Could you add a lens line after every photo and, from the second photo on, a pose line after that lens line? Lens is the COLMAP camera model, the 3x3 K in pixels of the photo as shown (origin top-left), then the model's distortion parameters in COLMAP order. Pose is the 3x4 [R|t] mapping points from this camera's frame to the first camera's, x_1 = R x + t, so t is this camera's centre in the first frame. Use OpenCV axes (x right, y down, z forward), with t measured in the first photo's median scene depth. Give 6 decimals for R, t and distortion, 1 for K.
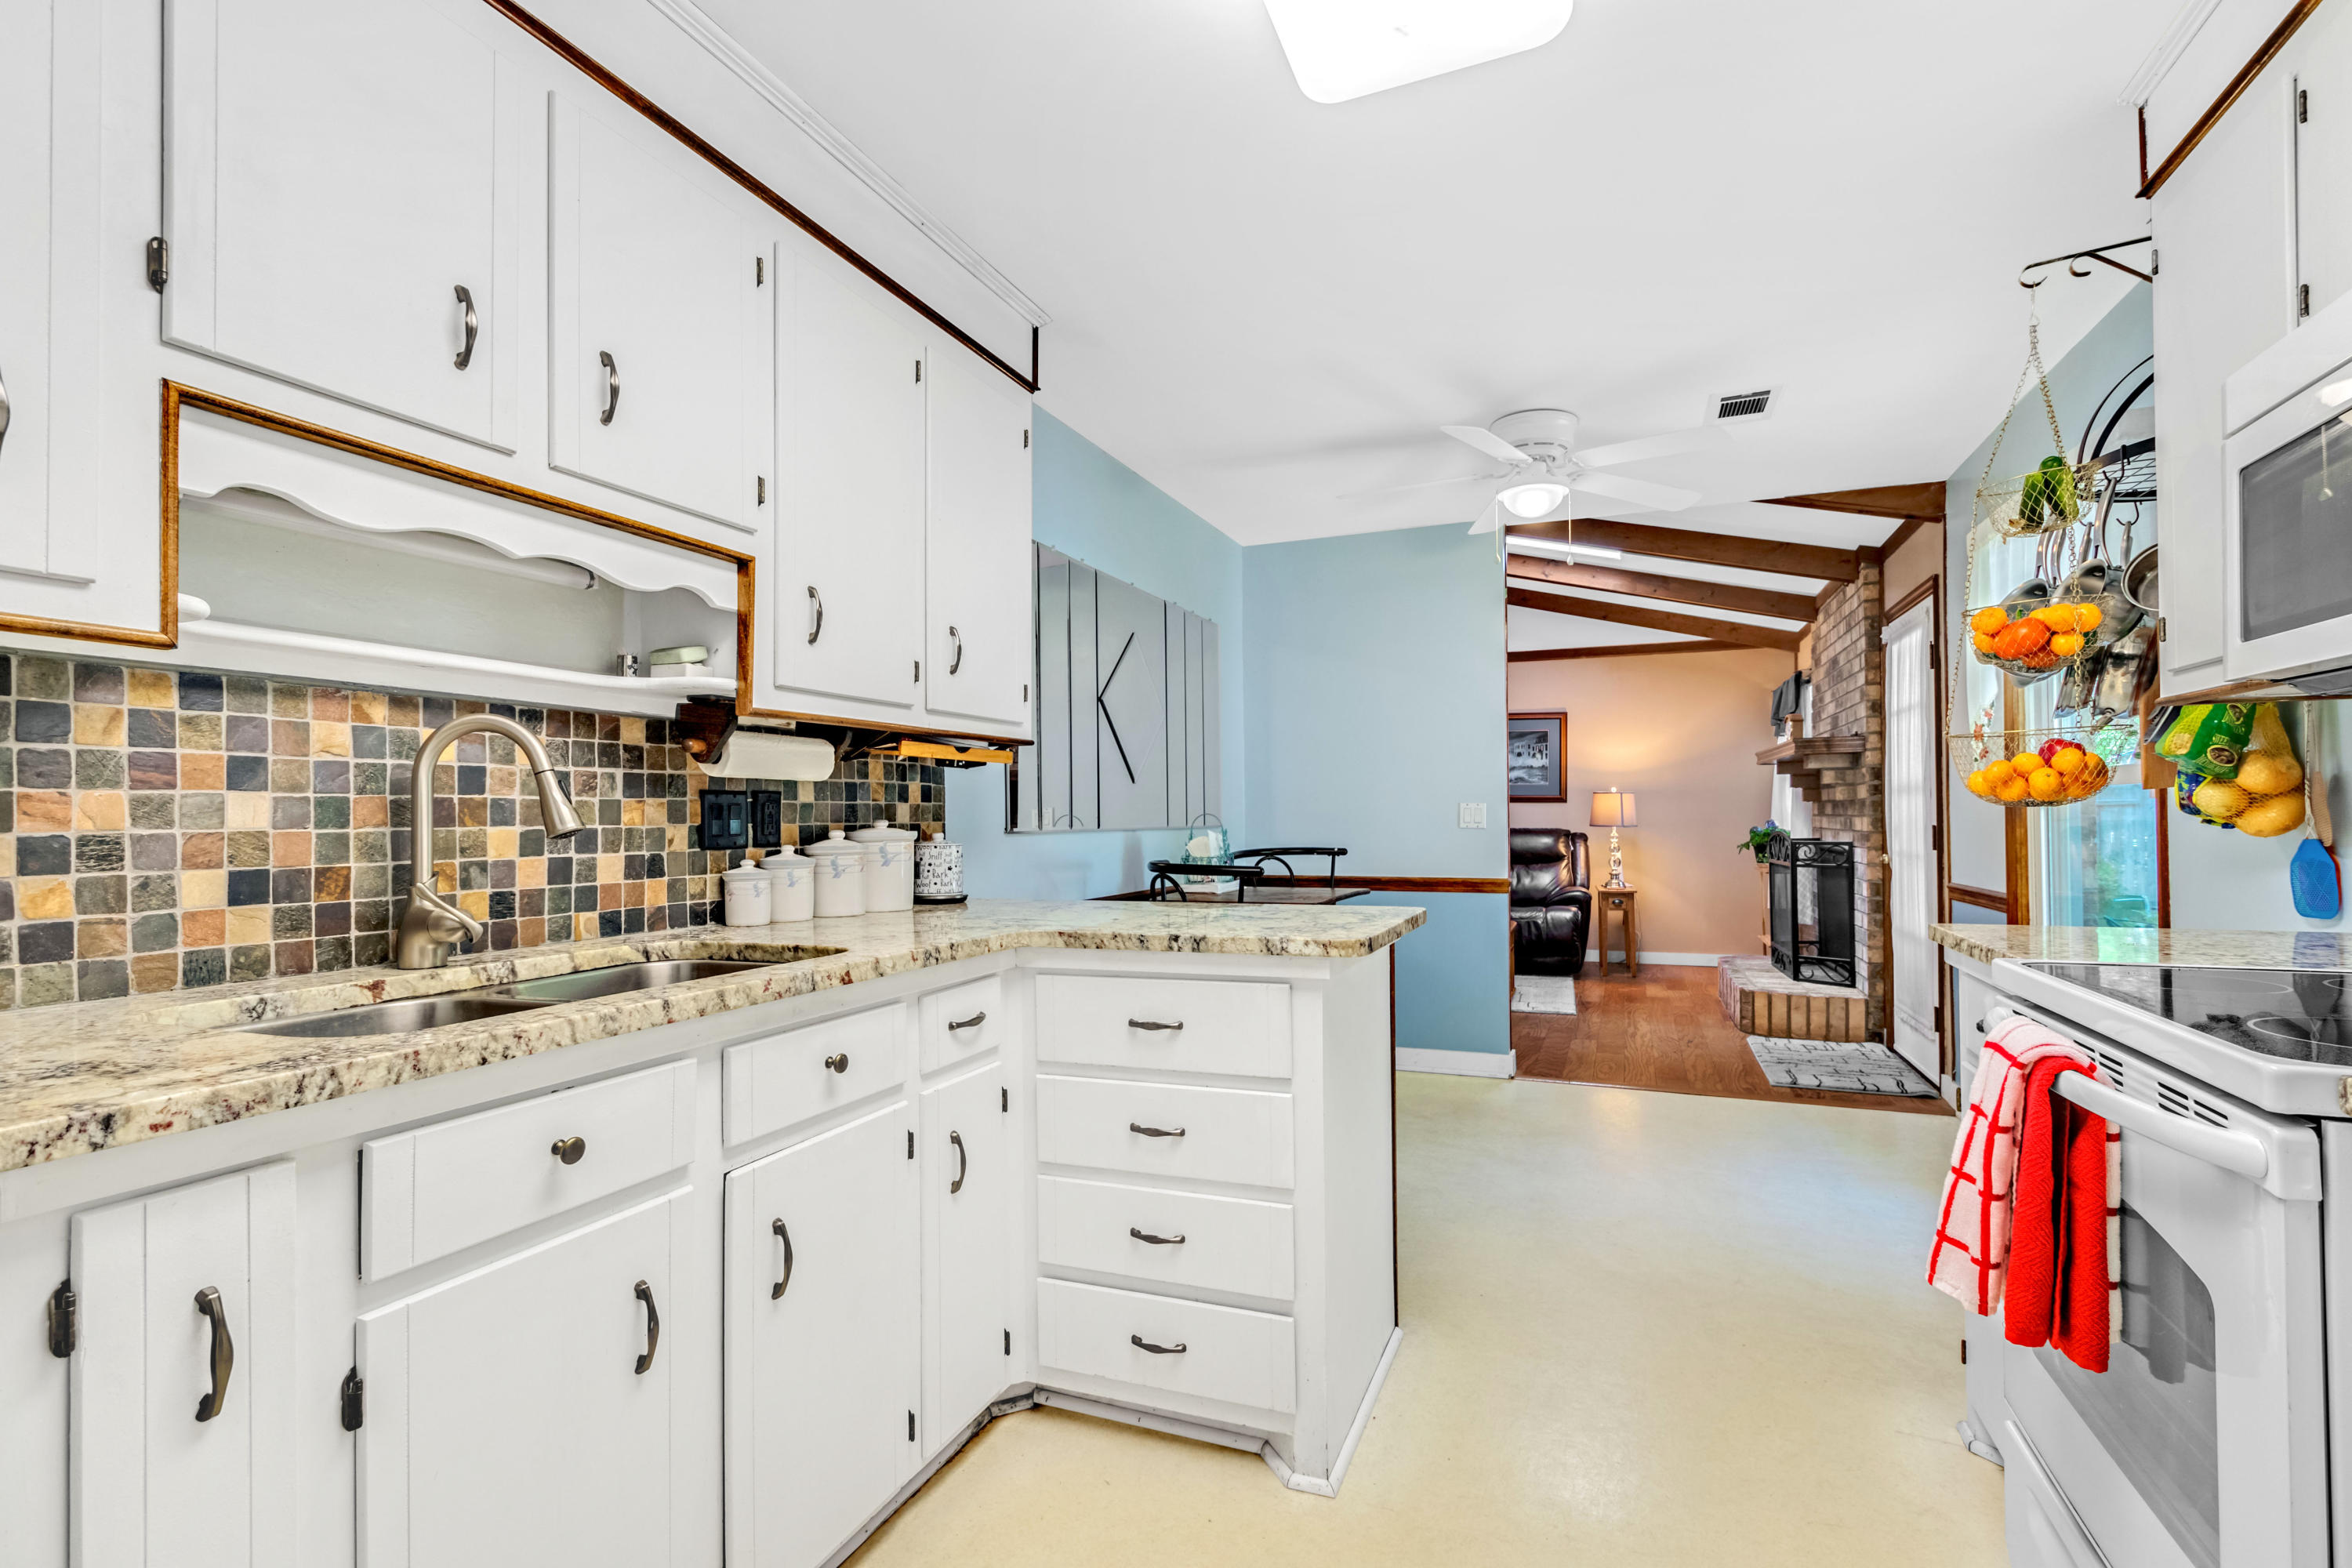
lens RADIAL K [[1084.4, 0, 1188.7], [0, 1084.4, 808.4], [0, 0, 1]] dist [0.010198, -0.005267]
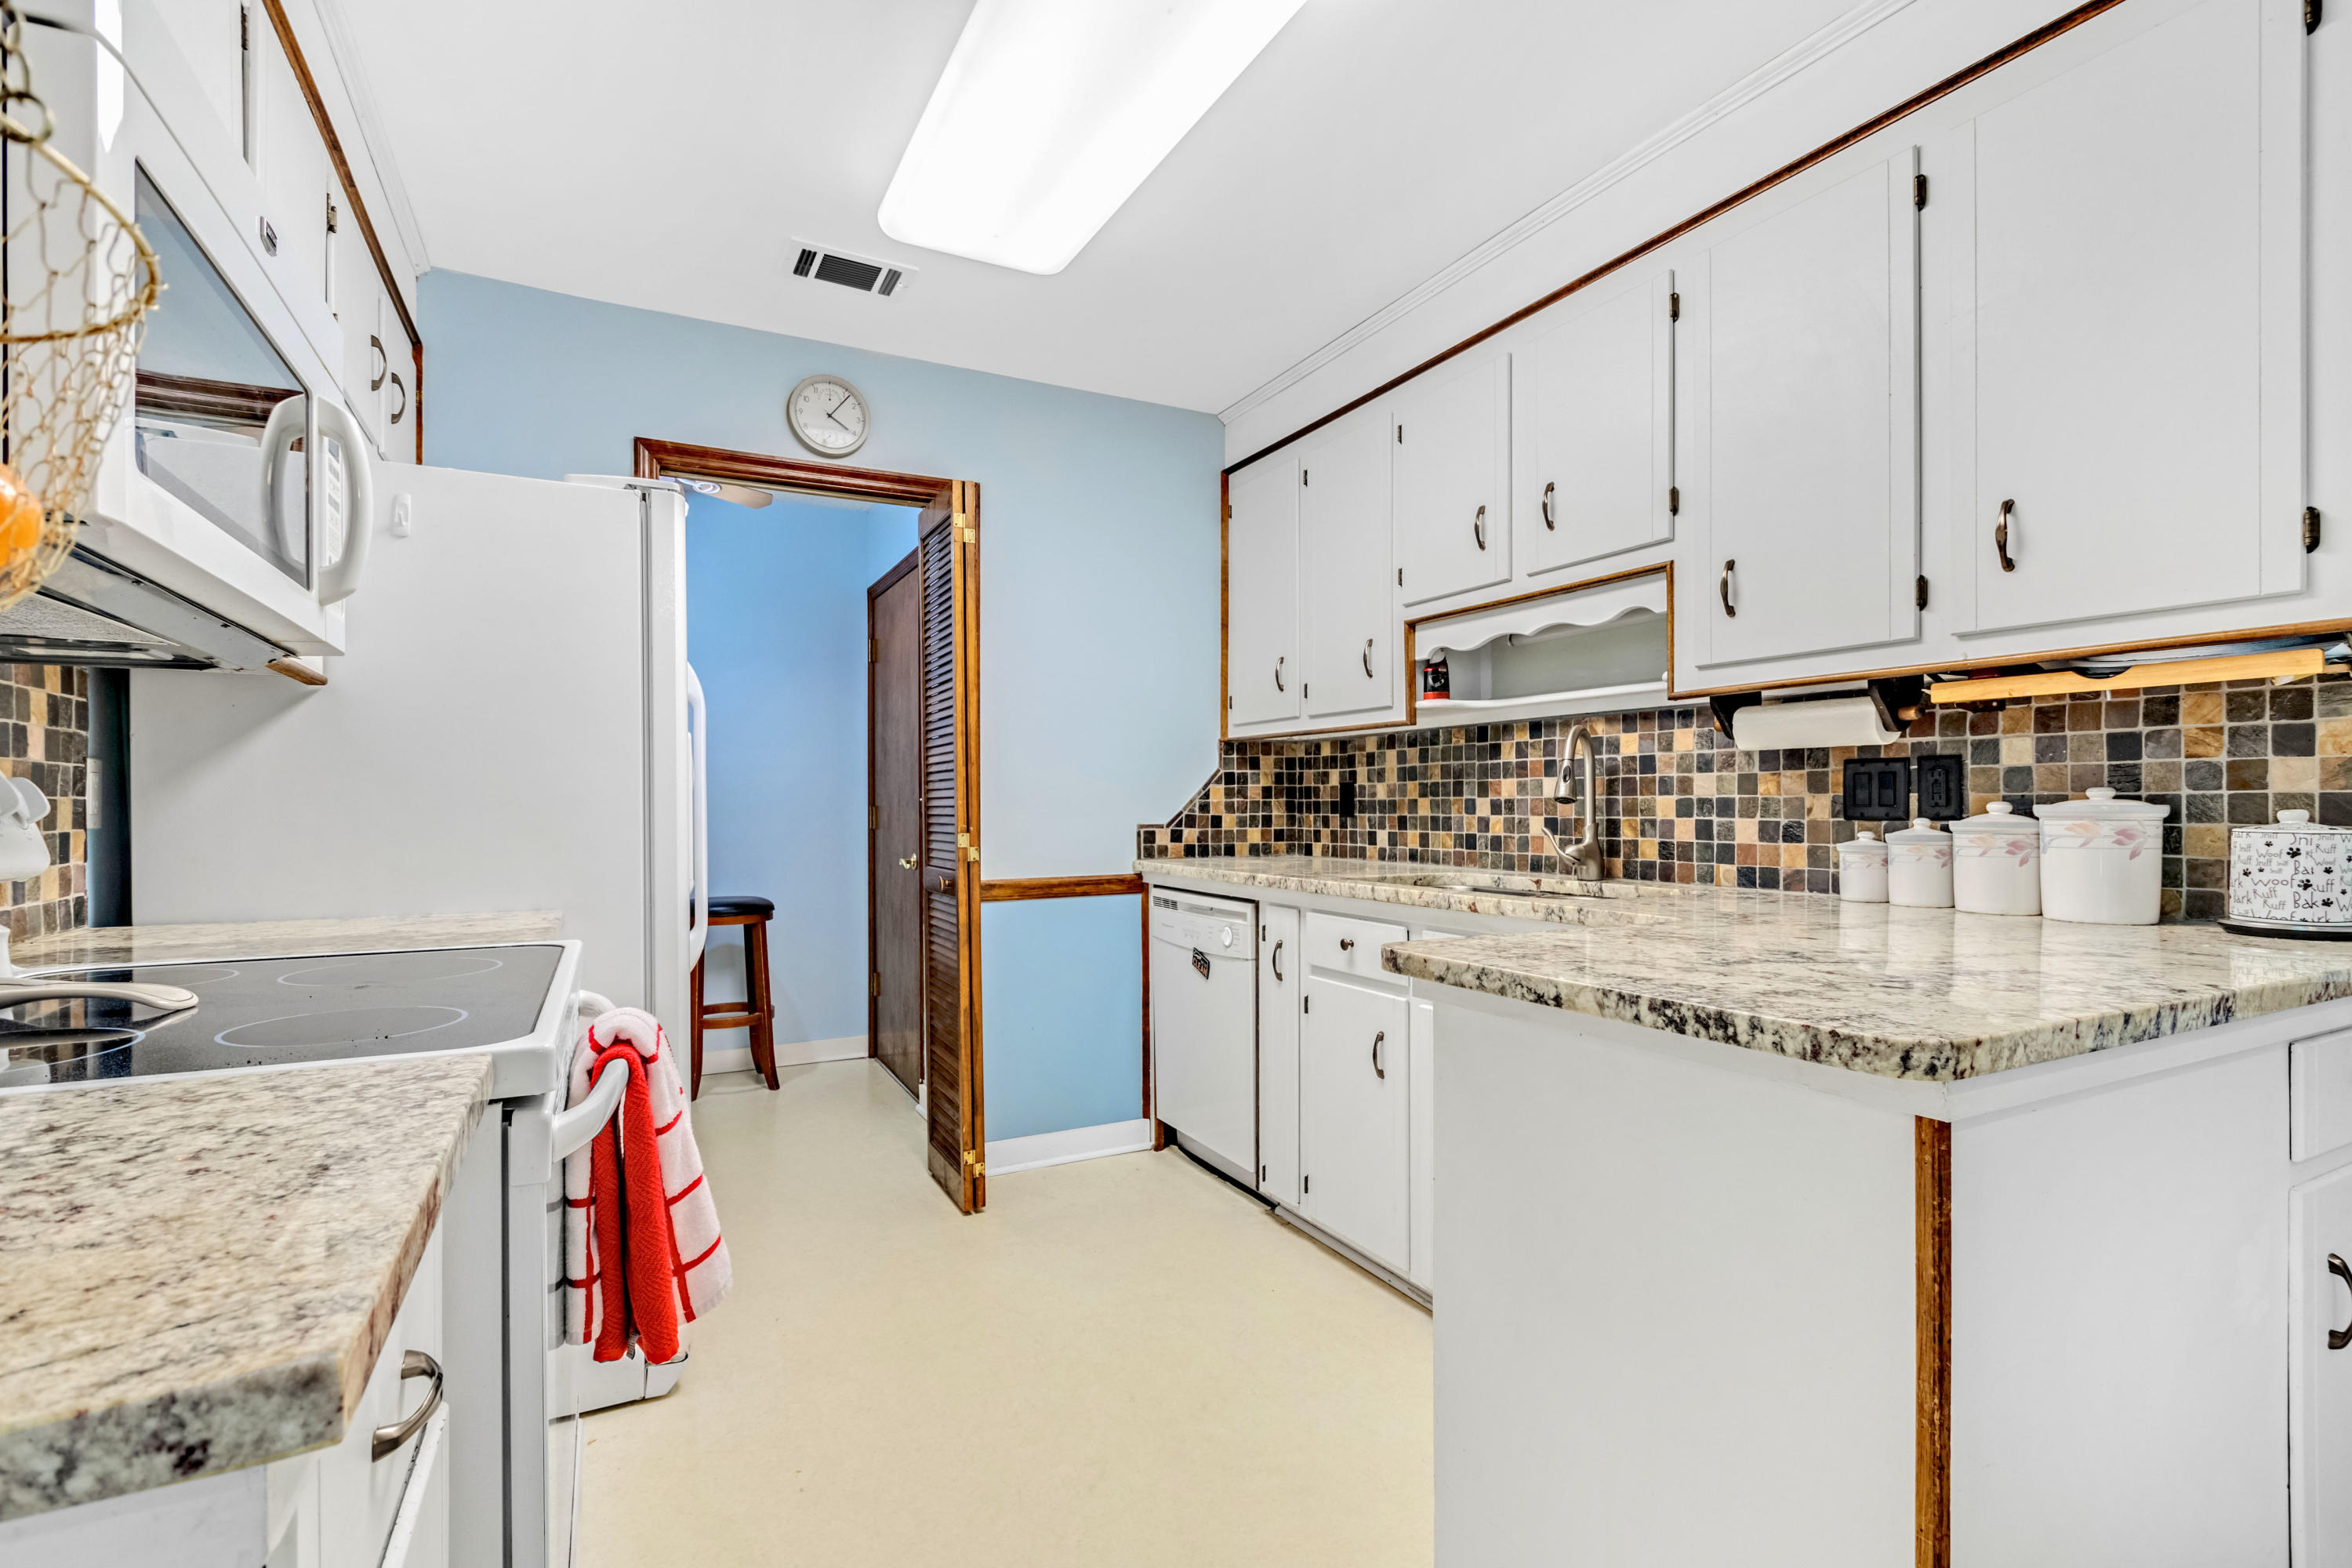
lens RADIAL K [[1084.4, 0, 1194.3], [0, 1084.4, 803.3], [0, 0, 1]] dist [0.010198, -0.005267]
pose [[-0.645268, 0.008457, -0.763910, 0.731781], [0.012969, 0.999916, 0.000116, 0.015794], [0.763847, -0.009832, -0.645323, 1.236497]]
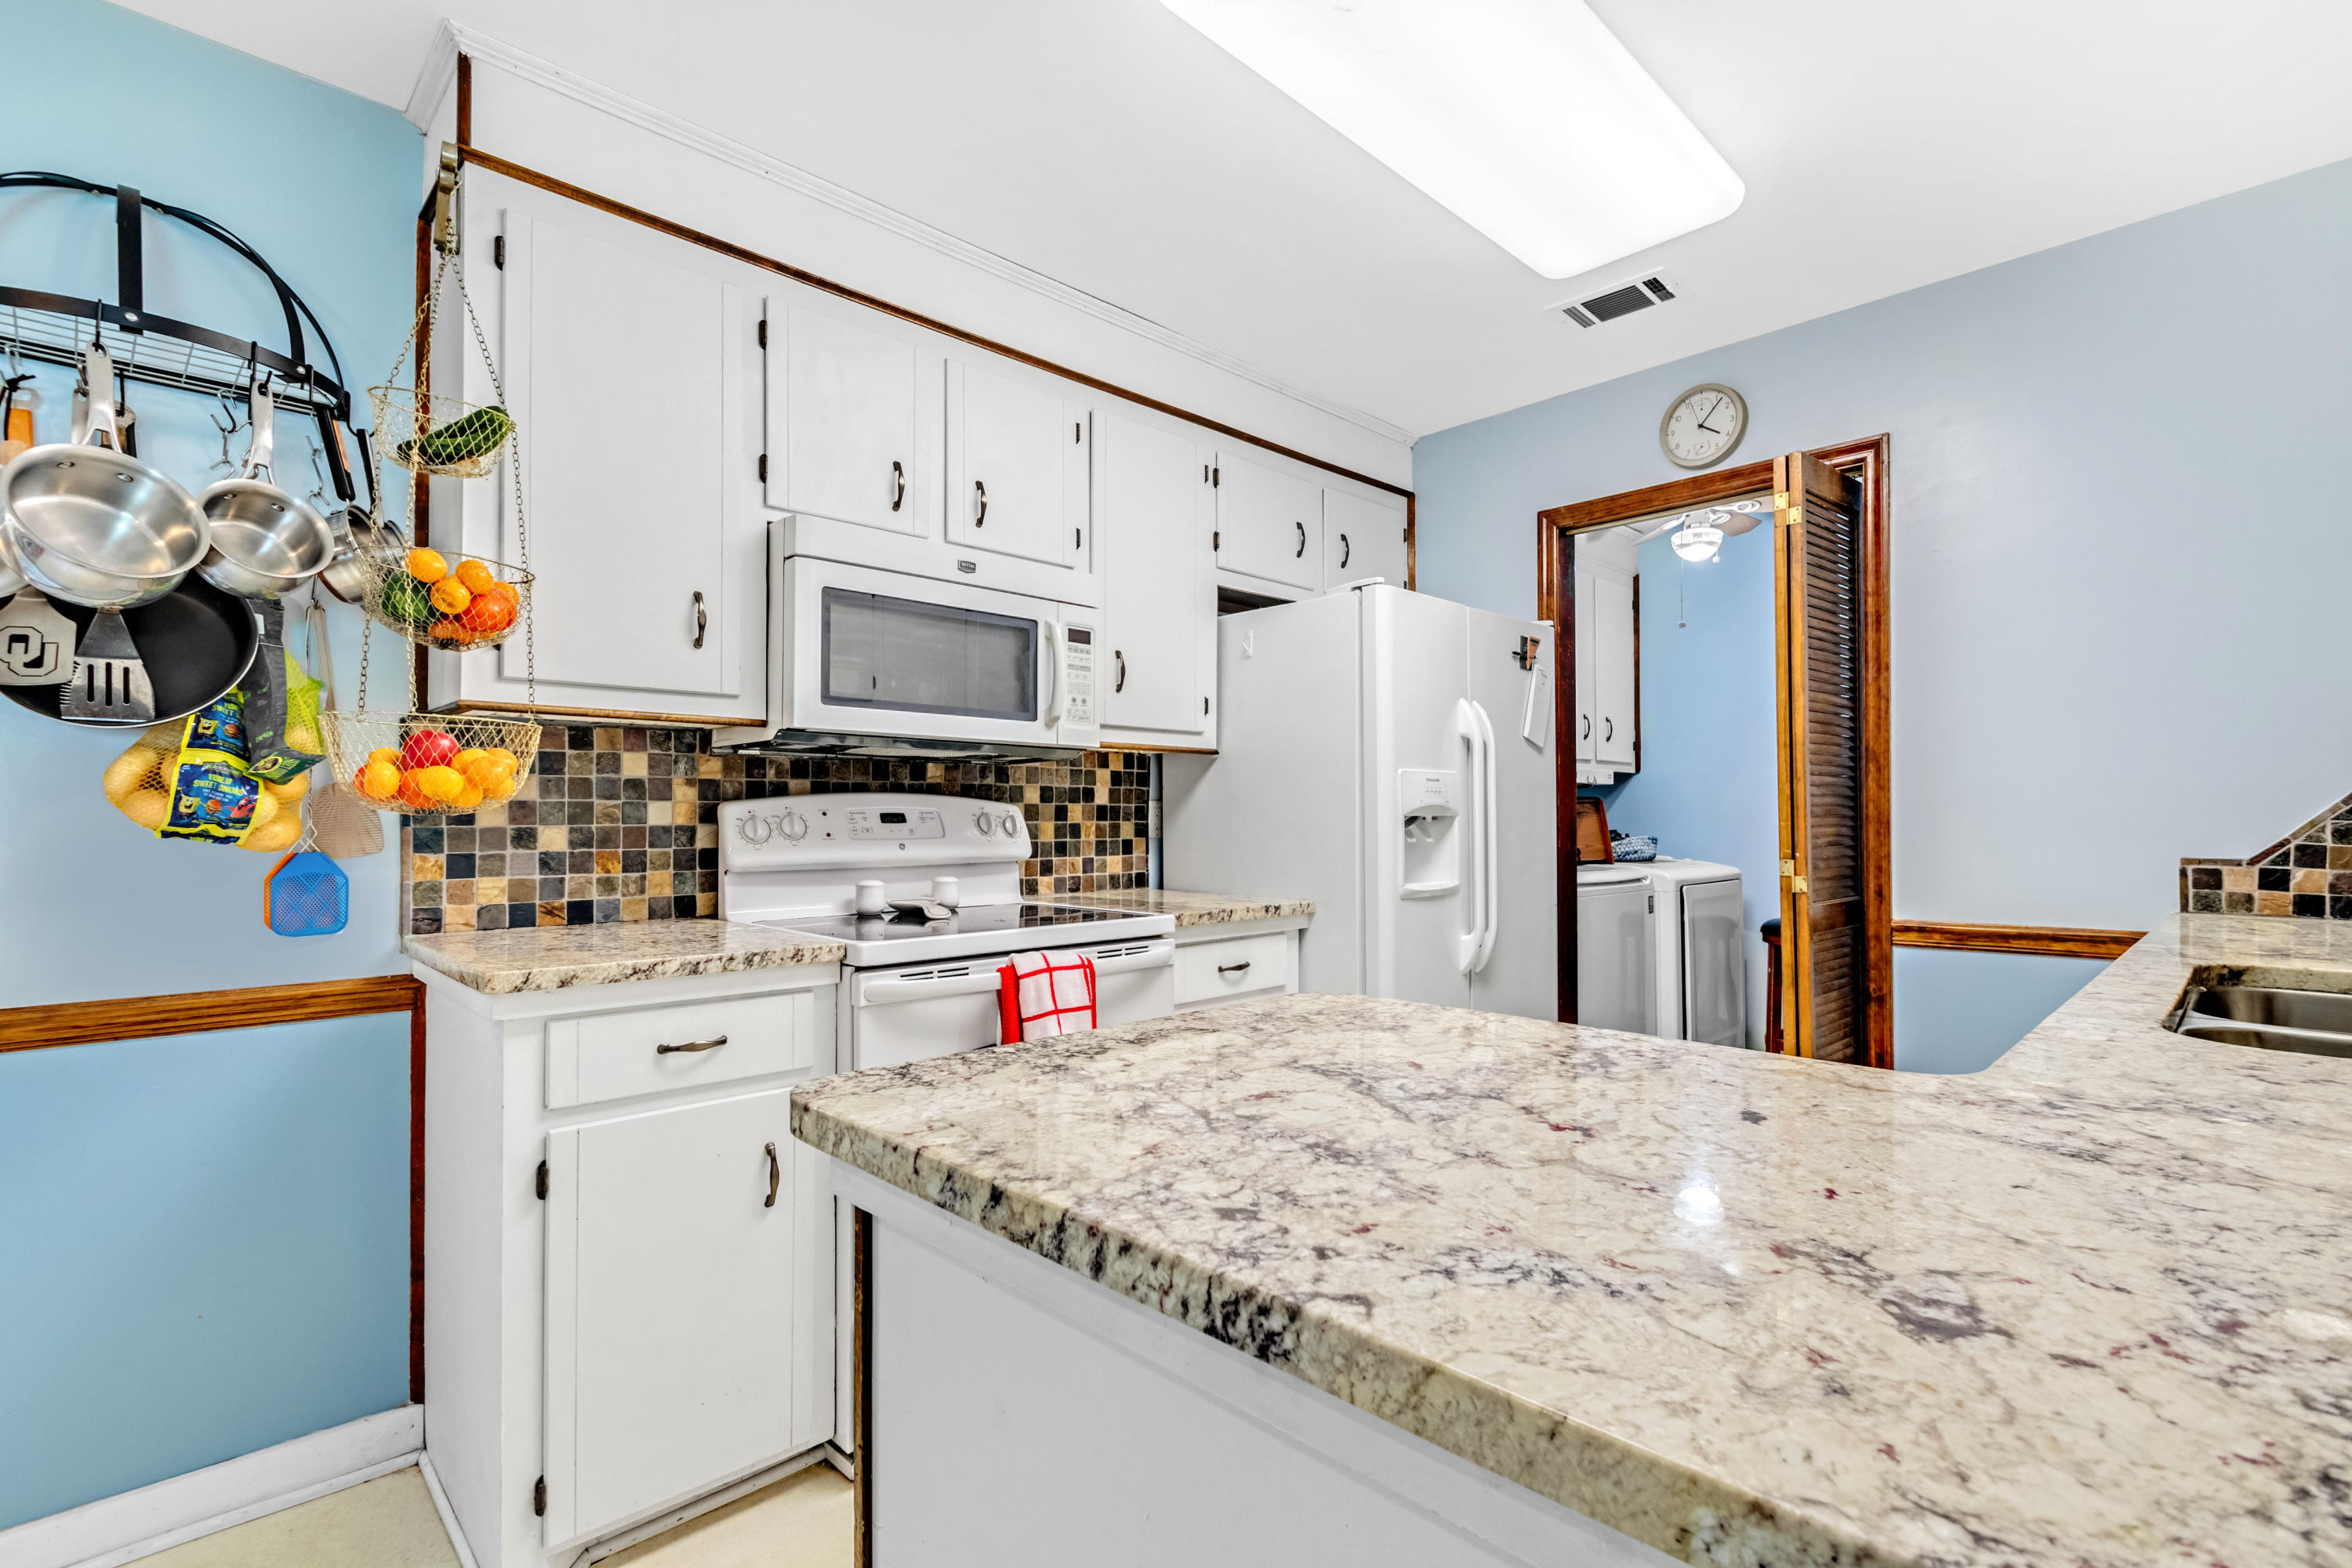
lens RADIAL K [[1084.4, 0, 1196.5], [0, 1084.4, 806.2], [0, 0, 1]] dist [0.010198, -0.005267]
pose [[-0.917865, 0.013526, 0.396661, -0.042178], [0.006358, 0.999792, -0.019378, 0.010104], [-0.396841, -0.015265, -0.917761, 1.495677]]
